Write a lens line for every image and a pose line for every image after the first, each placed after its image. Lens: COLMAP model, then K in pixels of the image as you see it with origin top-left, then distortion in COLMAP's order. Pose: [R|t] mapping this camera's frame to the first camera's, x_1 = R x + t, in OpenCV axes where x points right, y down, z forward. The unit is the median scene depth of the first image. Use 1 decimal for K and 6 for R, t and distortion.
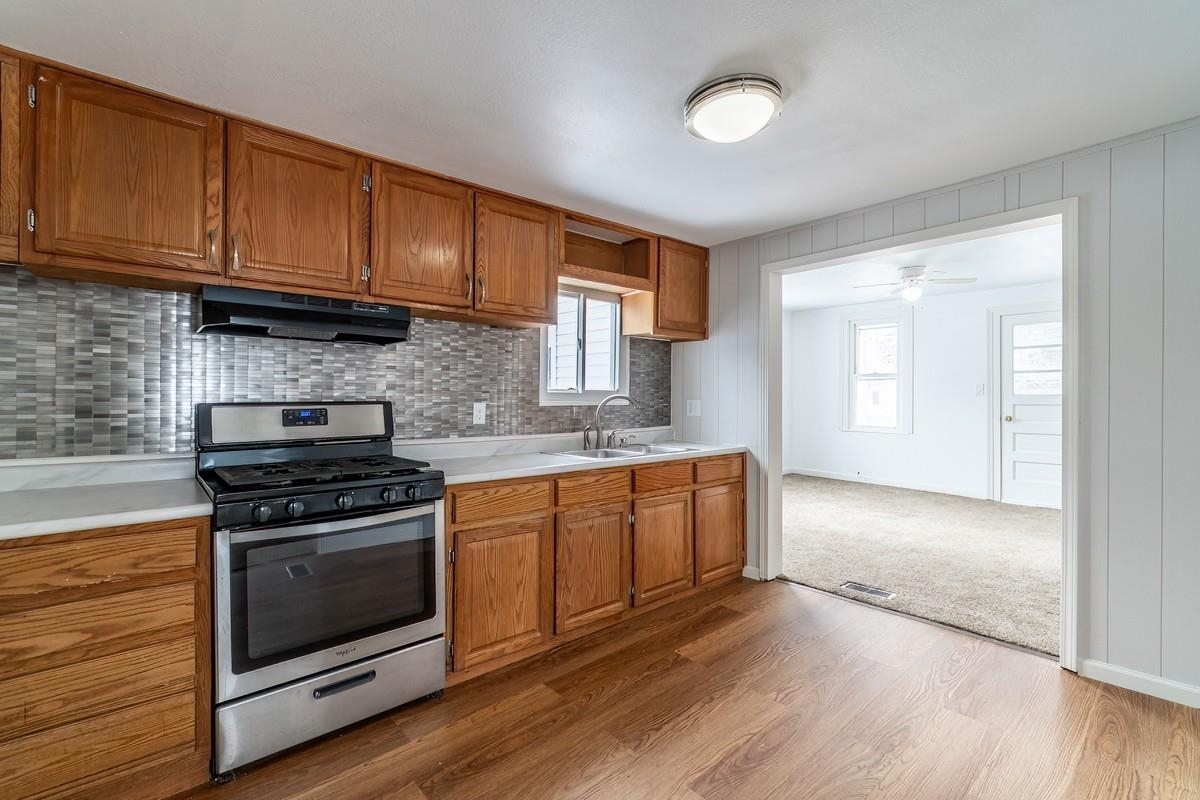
lens RADIAL K [[513.4, 0, 600.0], [0, 513.4, 400.0], [0, 0, 1]] dist [0.001900, 0.000211]
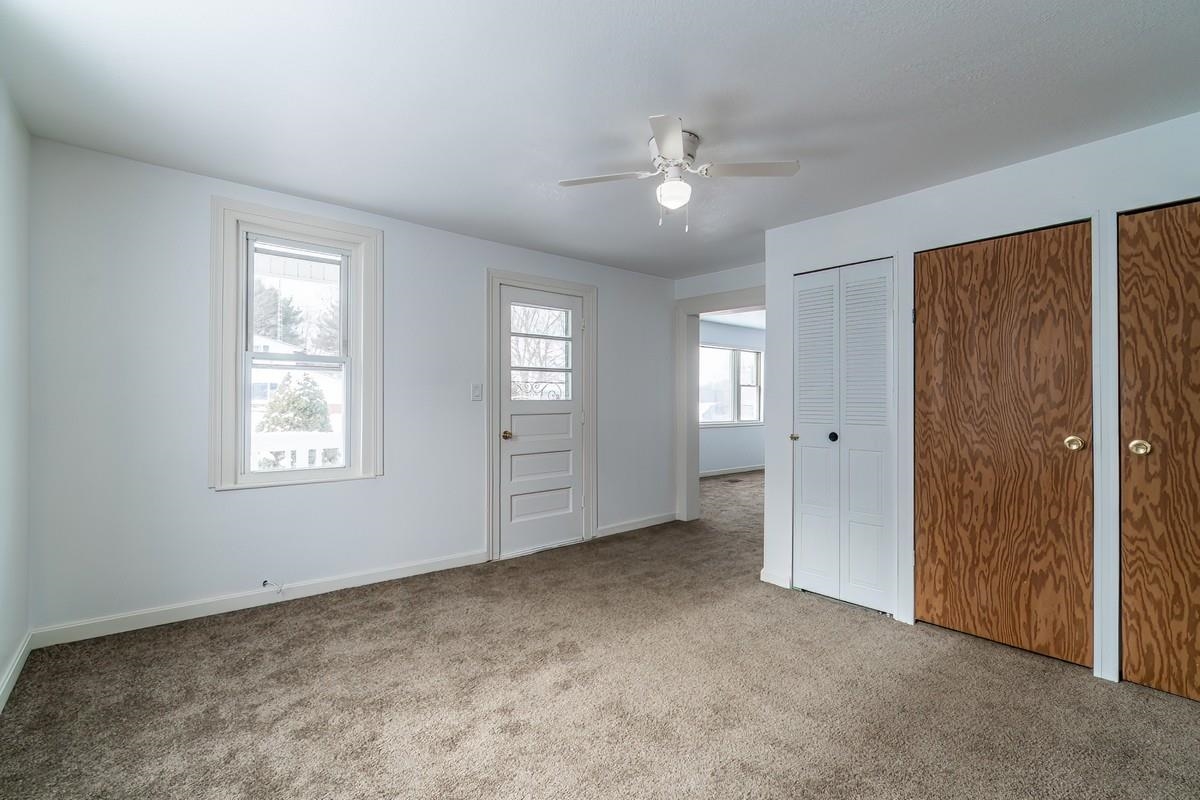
lens RADIAL K [[513.4, 0, 600.0], [0, 513.4, 400.0], [0, 0, 1]] dist [0.001900, 0.000211]
pose [[0.014930, -0.003039, 0.999884, 0.266799], [0.005394, 0.999981, 0.002959, -0.030870], [-0.999874, 0.005349, 0.014947, 2.207037]]
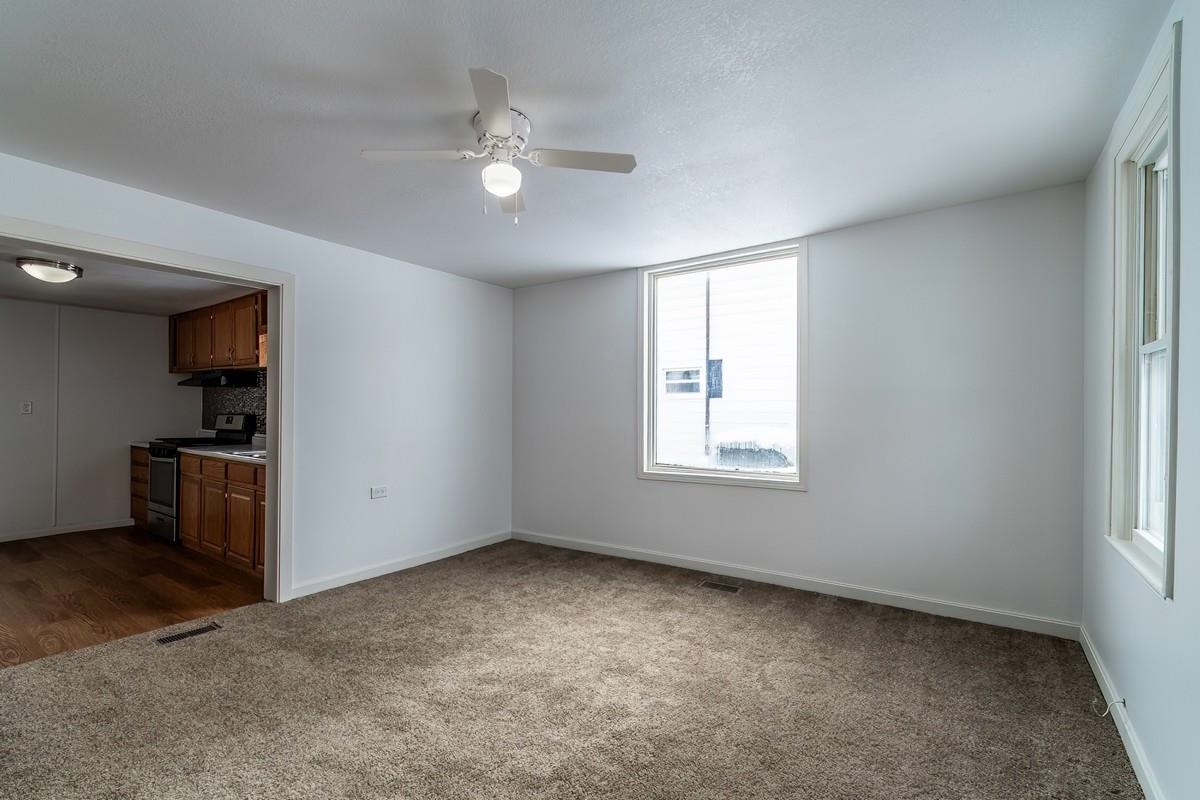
lens RADIAL K [[542.9, 0, 598.0], [0, 542.9, 411.4], [0, 0, 1]] dist [-0.001700, -0.000352]
pose [[0.236884, 0.006463, -0.971516, 2.221907], [-0.012527, 0.999915, 0.003597, -0.036384], [0.971457, 0.011318, 0.236945, 2.026377]]
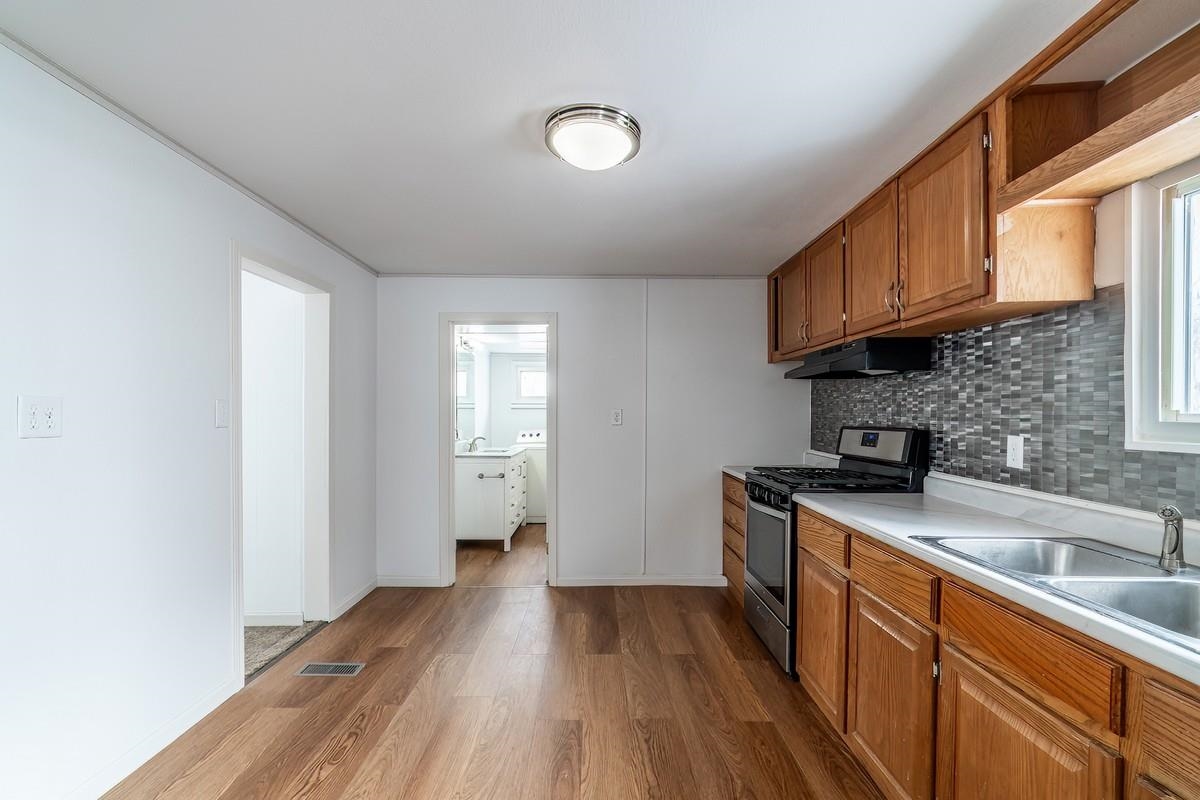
lens RADIAL K [[542.9, 0, 598.0], [0, 542.9, 411.4], [0, 0, 1]] dist [-0.001700, -0.000352]
pose [[-0.645028, -0.004060, -0.764148, 0.833096], [-0.004323, 0.999989, -0.001663, -0.028899], [0.764147, 0.002230, -0.645038, 1.323437]]
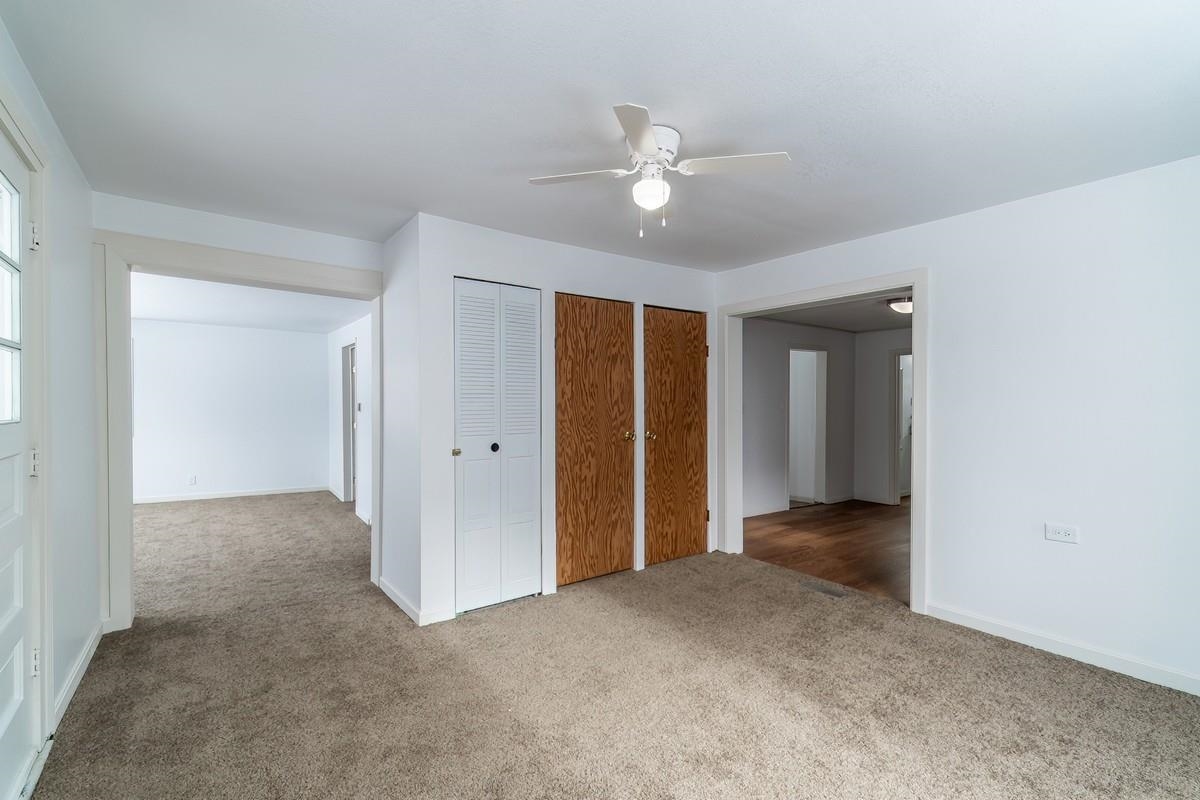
lens RADIAL K [[533.9, 0, 564.5], [0, 533.9, 407.8], [0, 0, 1]] dist [0.002461, 0.000295]
pose [[-0.992575, -0.001600, 0.121625, 1.310864], [0.000261, 0.999883, 0.015283, -0.057209], [-0.121635, 0.015201, -0.992459, 3.060542]]
